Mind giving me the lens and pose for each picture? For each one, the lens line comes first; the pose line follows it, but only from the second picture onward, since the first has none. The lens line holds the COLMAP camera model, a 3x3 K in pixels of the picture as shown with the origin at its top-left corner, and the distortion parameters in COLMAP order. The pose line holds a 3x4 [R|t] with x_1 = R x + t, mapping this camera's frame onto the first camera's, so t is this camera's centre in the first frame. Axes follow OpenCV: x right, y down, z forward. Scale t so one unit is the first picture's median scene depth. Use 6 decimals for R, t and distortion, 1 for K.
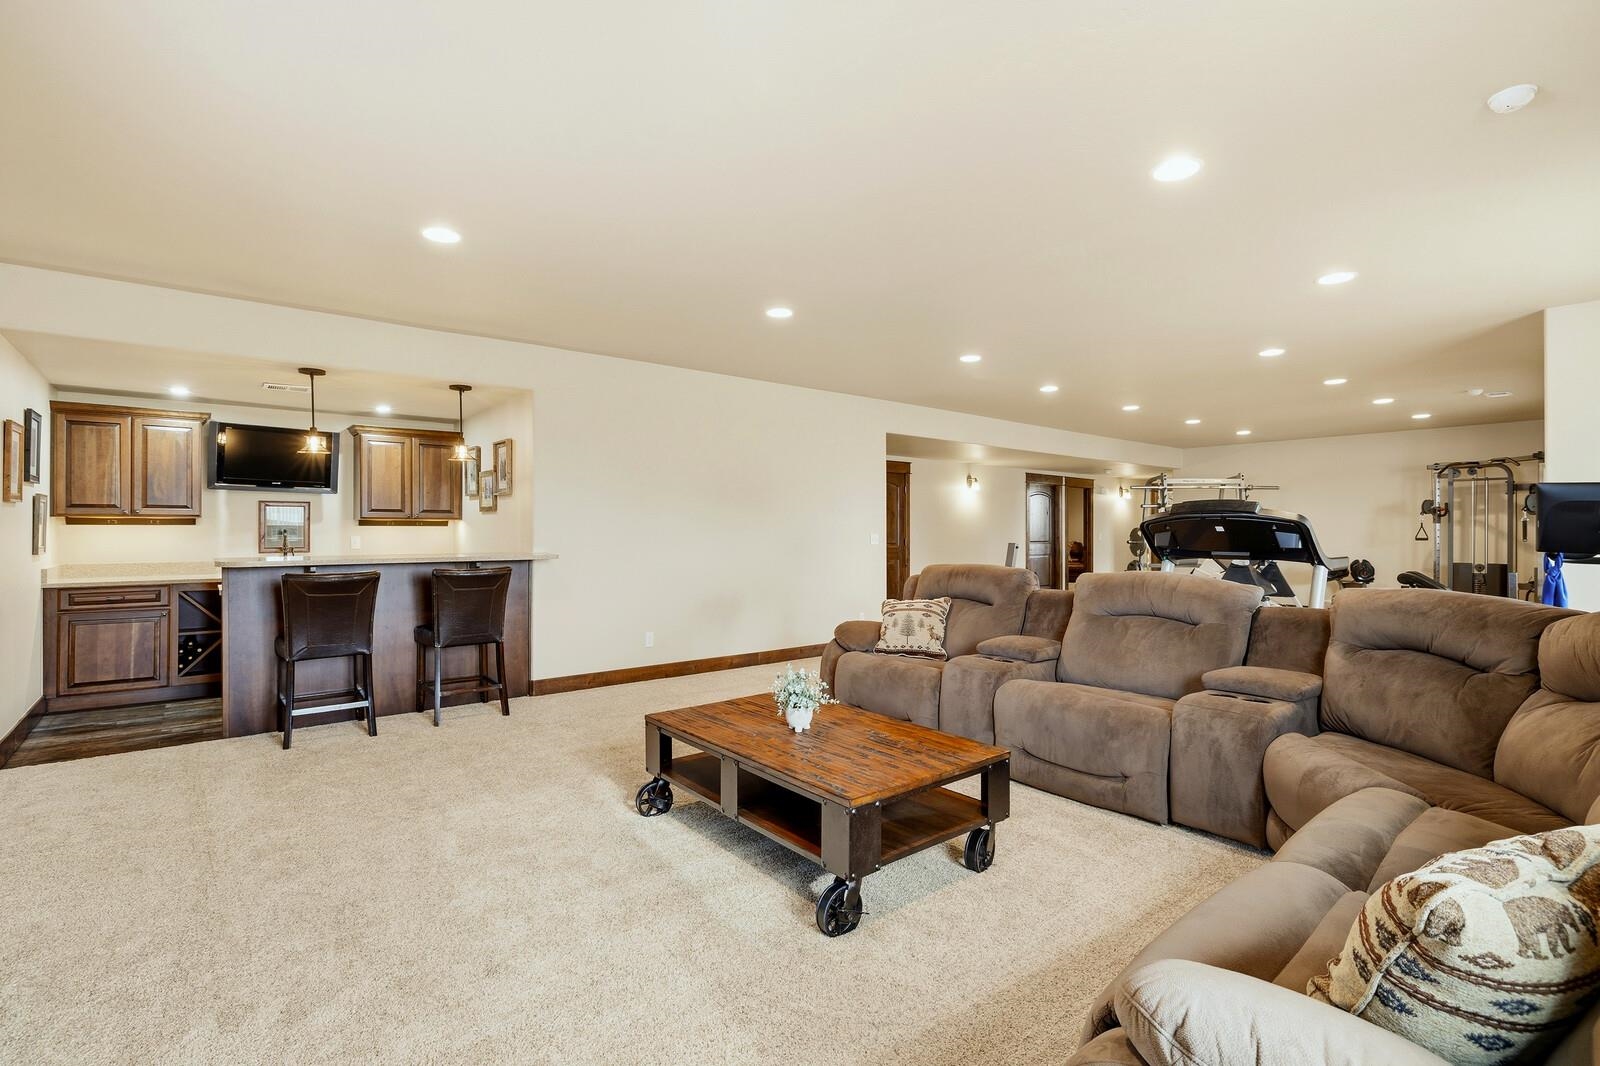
lens RADIAL K [[748.8, 0, 800.0], [0, 748.8, 533.0], [0, 0, 1]] dist [-0.000639, 0.000054]
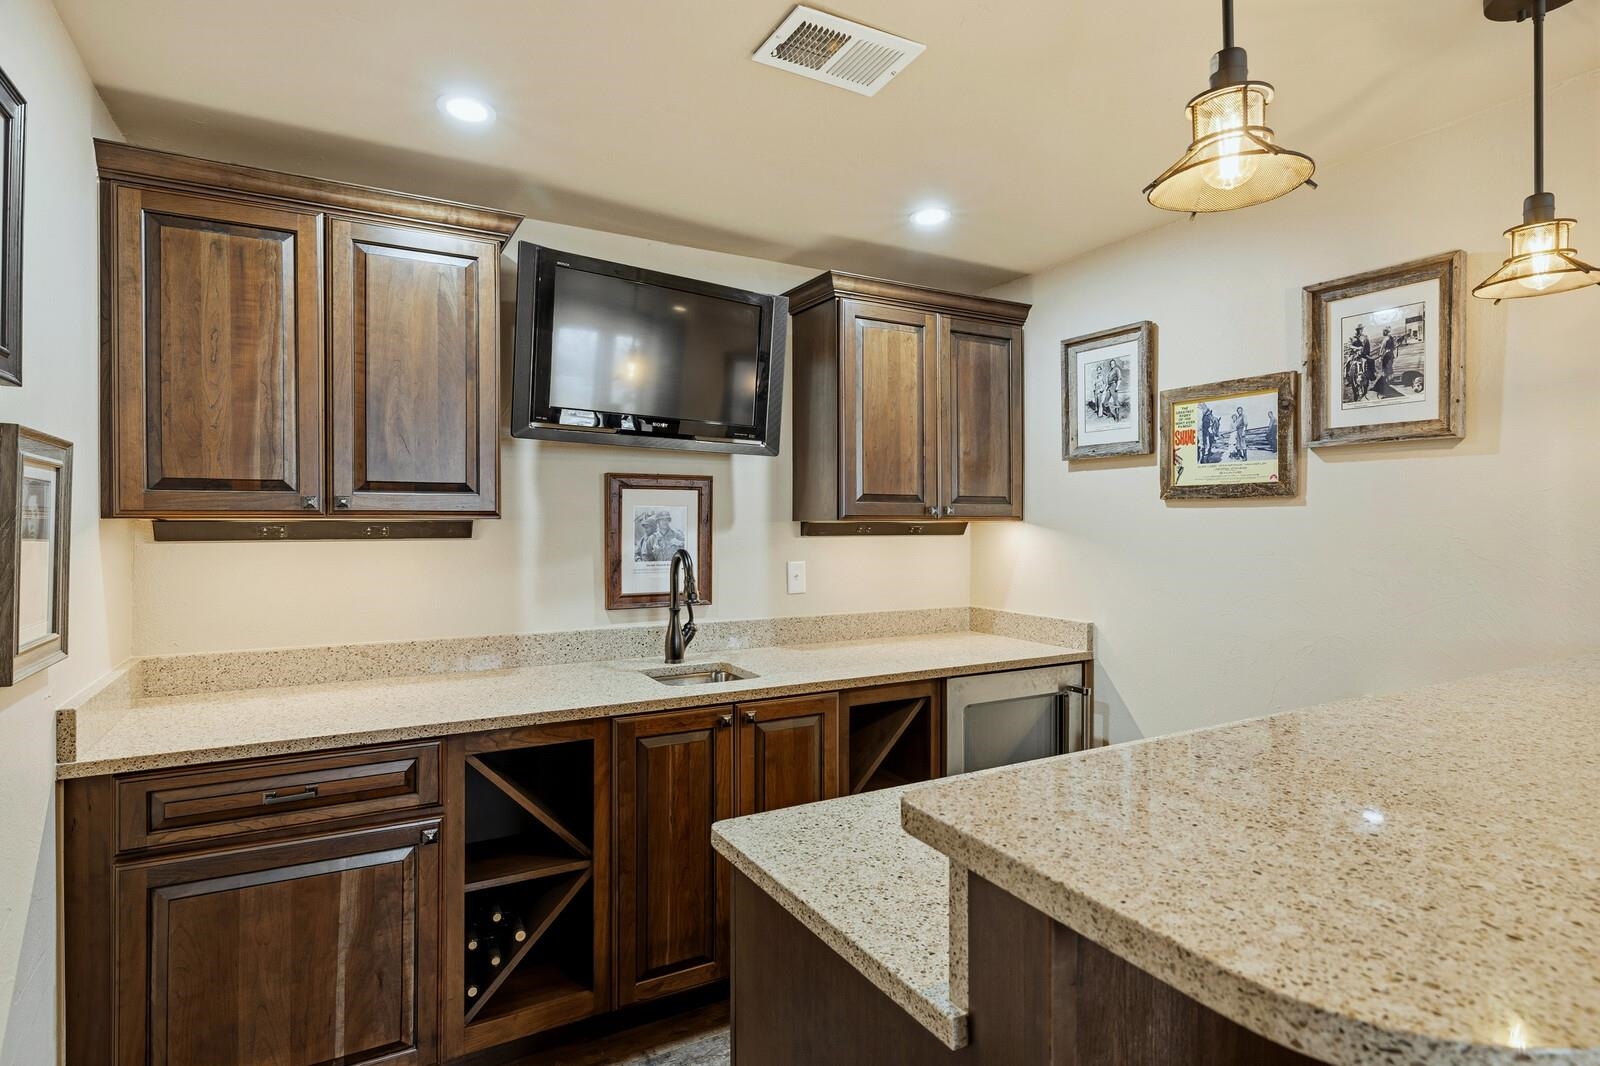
lens RADIAL K [[825.8, 0, 800.0], [0, 825.8, 533.0], [0, 0, 1]] dist [0.000122, -0.000210]
pose [[0.988166, -0.000664, -0.153388, -0.625386], [0.001504, 0.999985, 0.005361, -0.016528], [0.153382, -0.005528, 0.988152, 0.666131]]
